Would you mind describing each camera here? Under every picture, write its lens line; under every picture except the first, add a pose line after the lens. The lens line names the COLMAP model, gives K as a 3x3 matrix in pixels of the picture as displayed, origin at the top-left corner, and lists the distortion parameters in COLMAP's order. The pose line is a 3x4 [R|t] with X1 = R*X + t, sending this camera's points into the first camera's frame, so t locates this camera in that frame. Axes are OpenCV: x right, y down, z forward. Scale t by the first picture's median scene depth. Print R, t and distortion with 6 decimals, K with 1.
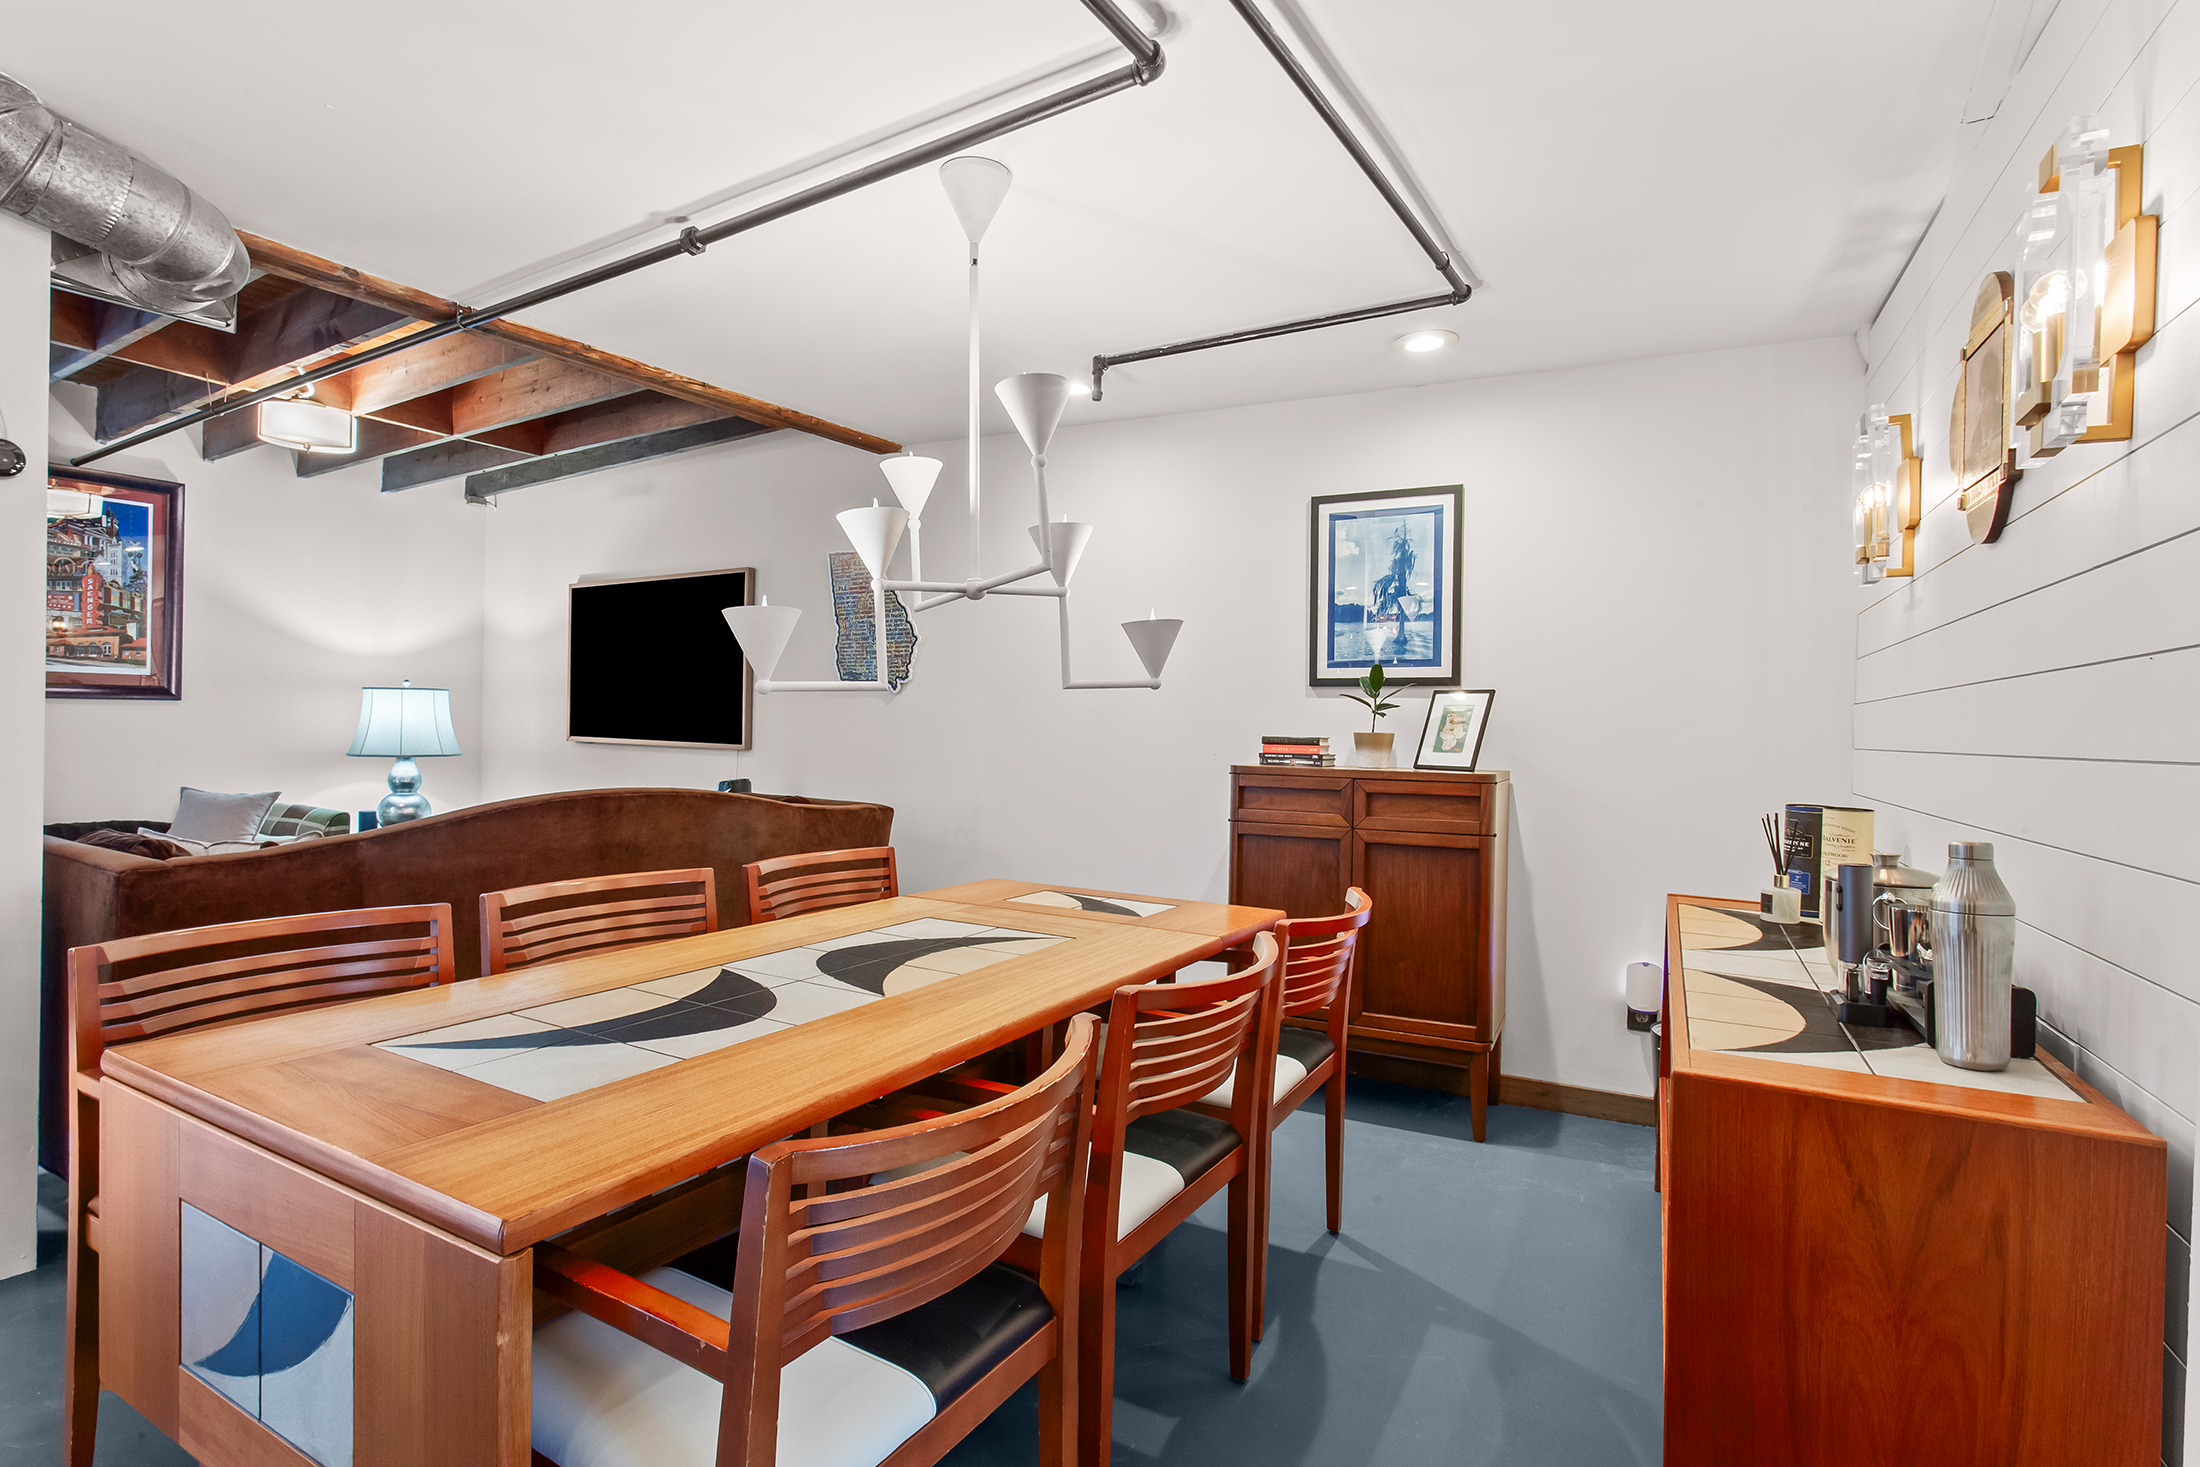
lens RADIAL K [[1058.2, 0, 1116.1], [0, 1058.2, 726.5], [0, 0, 1]] dist [-0.001487, 0.003960]
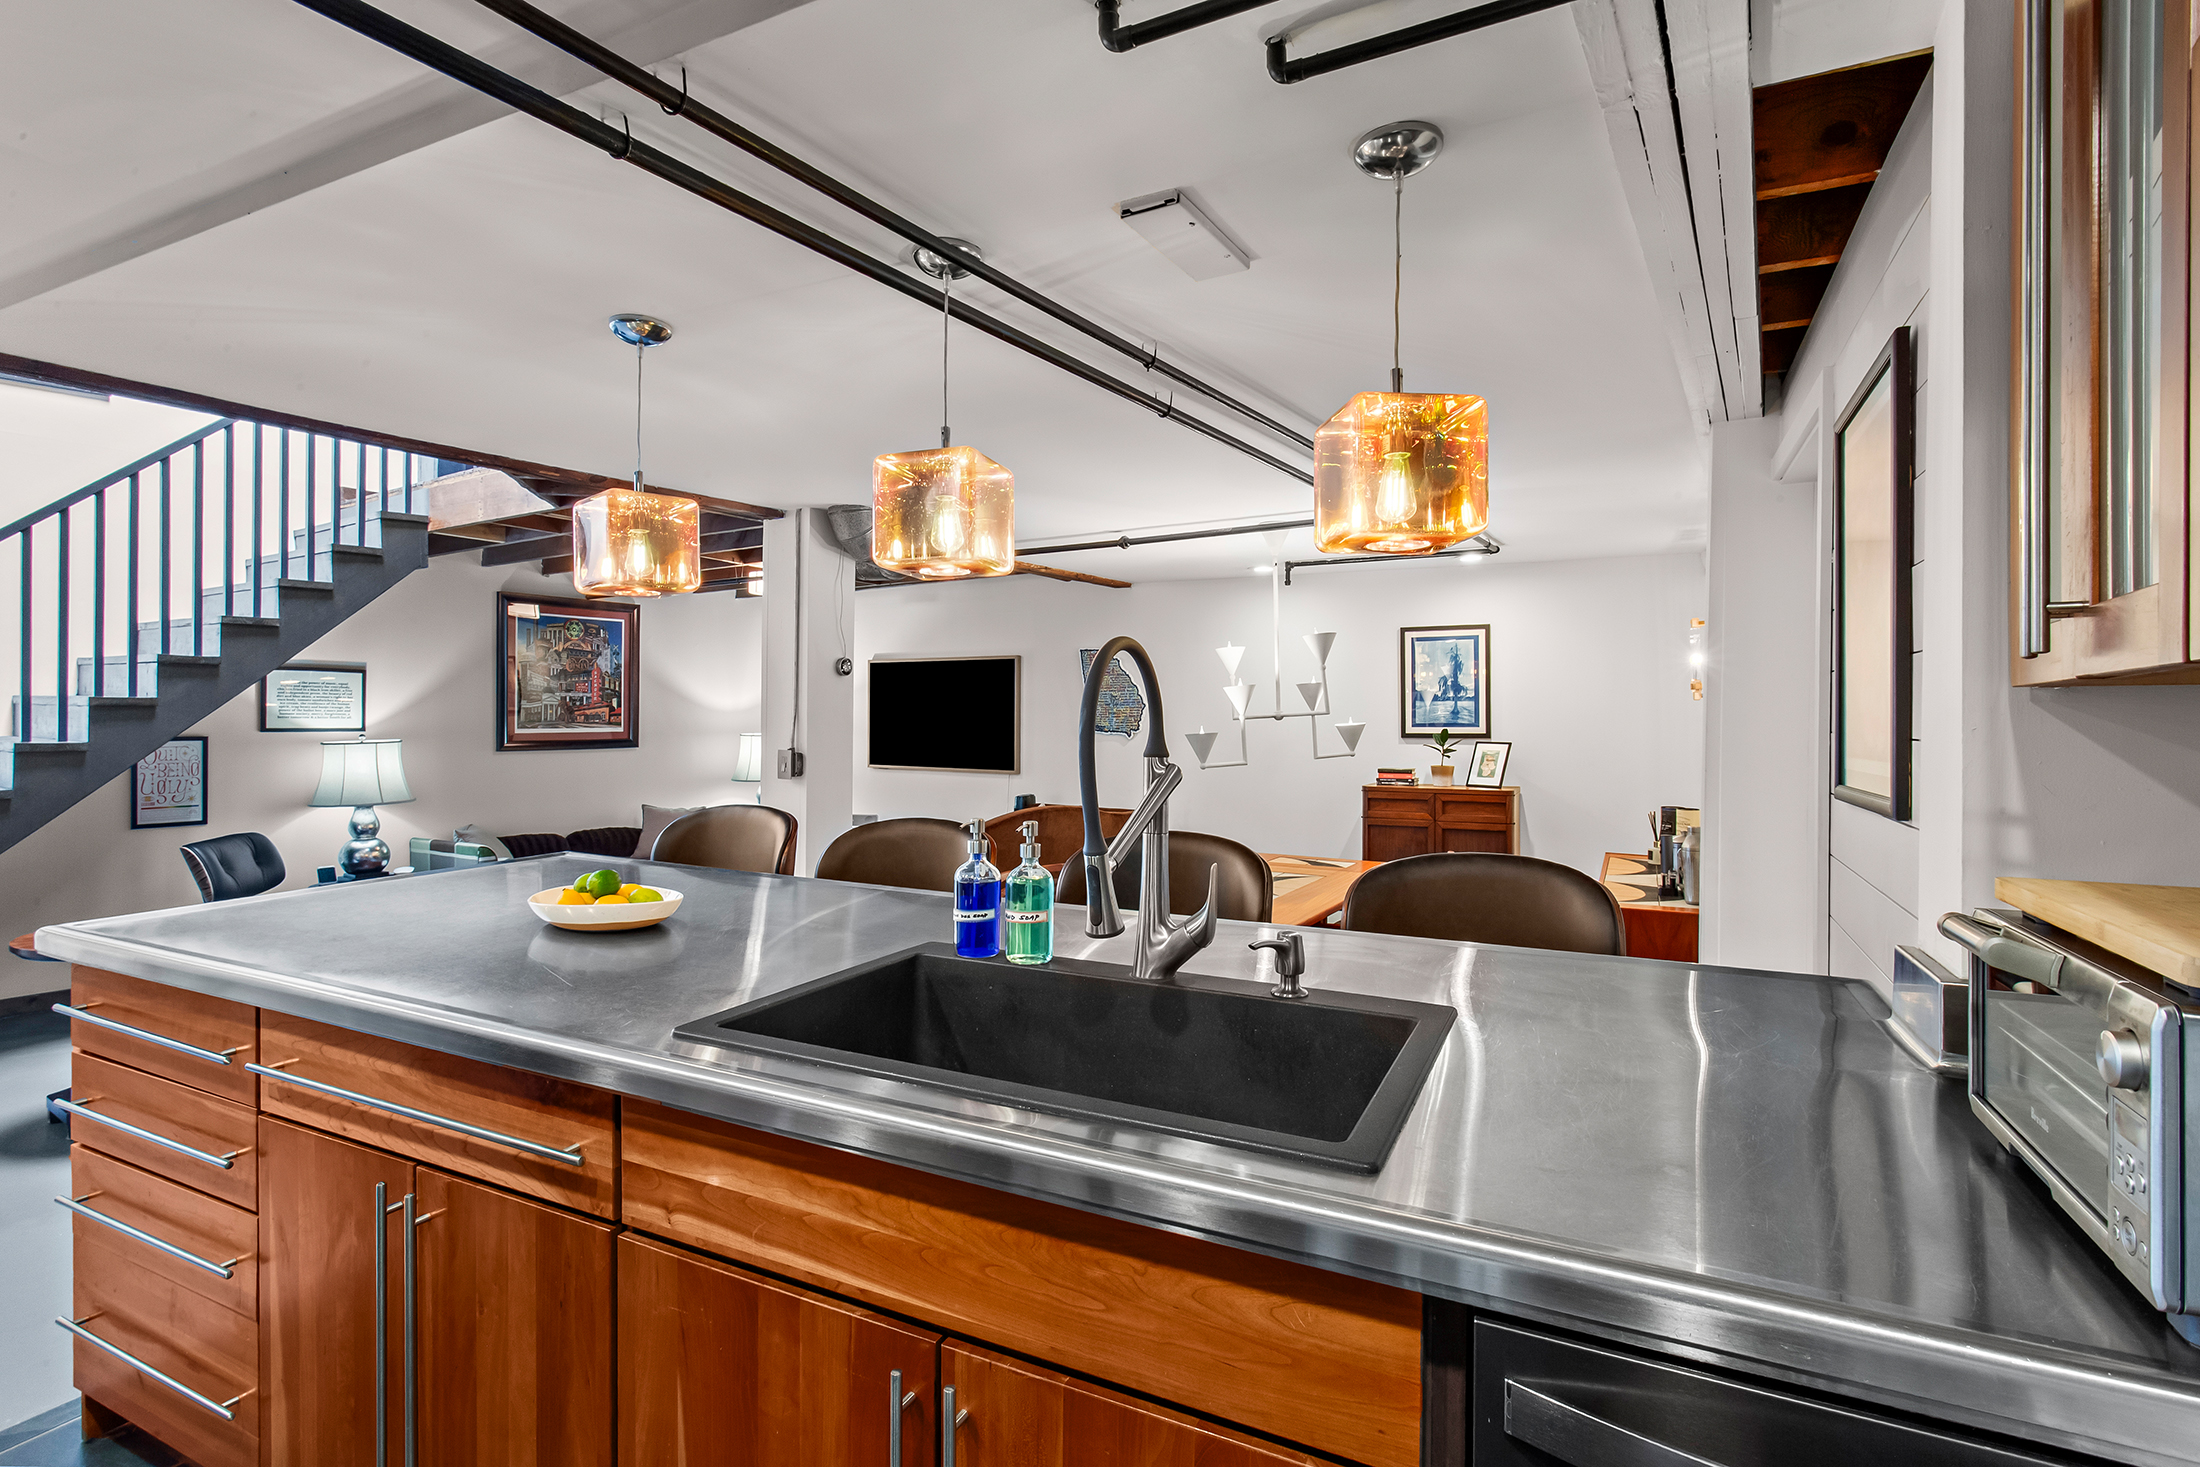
lens RADIAL K [[1058.2, 0, 1118.3], [0, 1058.2, 701.6], [0, 0, 1]] dist [-0.001487, 0.003960]
pose [[0.999835, -0.015800, 0.008961, -0.297116], [0.015925, 0.999775, -0.014028, -0.081948], [-0.008737, 0.014169, 0.999861, -0.725513]]
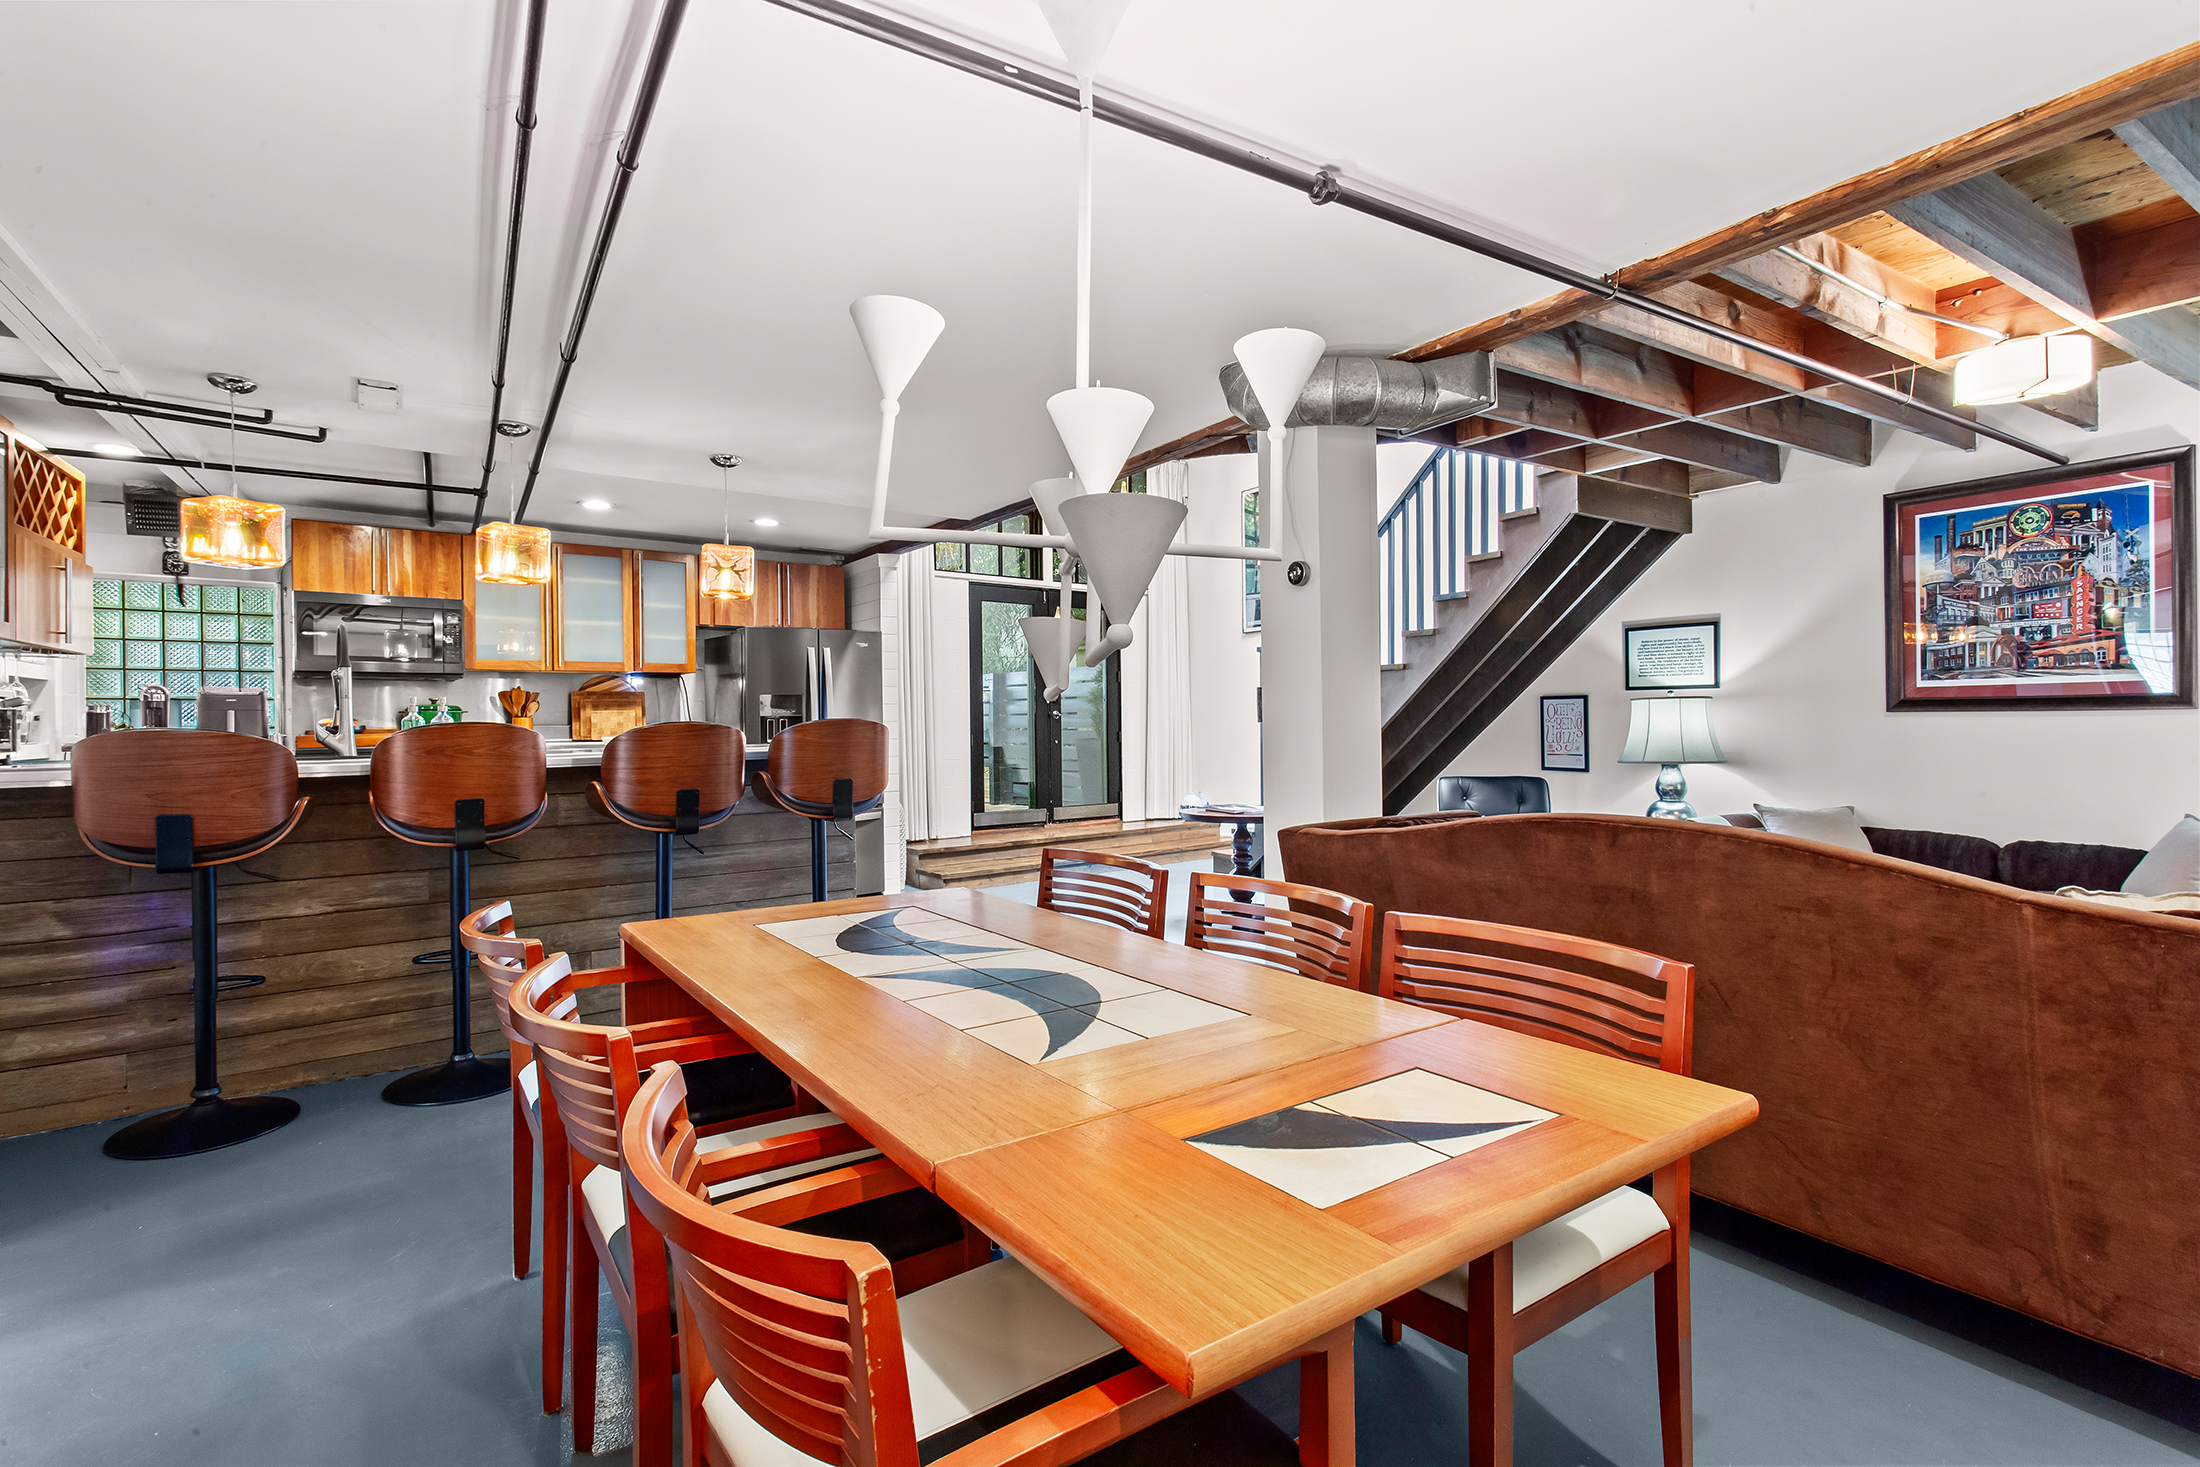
lens RADIAL K [[1058.2, 0, 1083.1], [0, 1058.2, 718.5], [0, 0, 1]] dist [-0.001487, 0.003960]
pose [[-0.446919, -0.014199, -0.894462, 0.318709], [0.000698, 0.999868, -0.016221, -0.007264], [0.894574, -0.007874, -0.446850, 0.847205]]
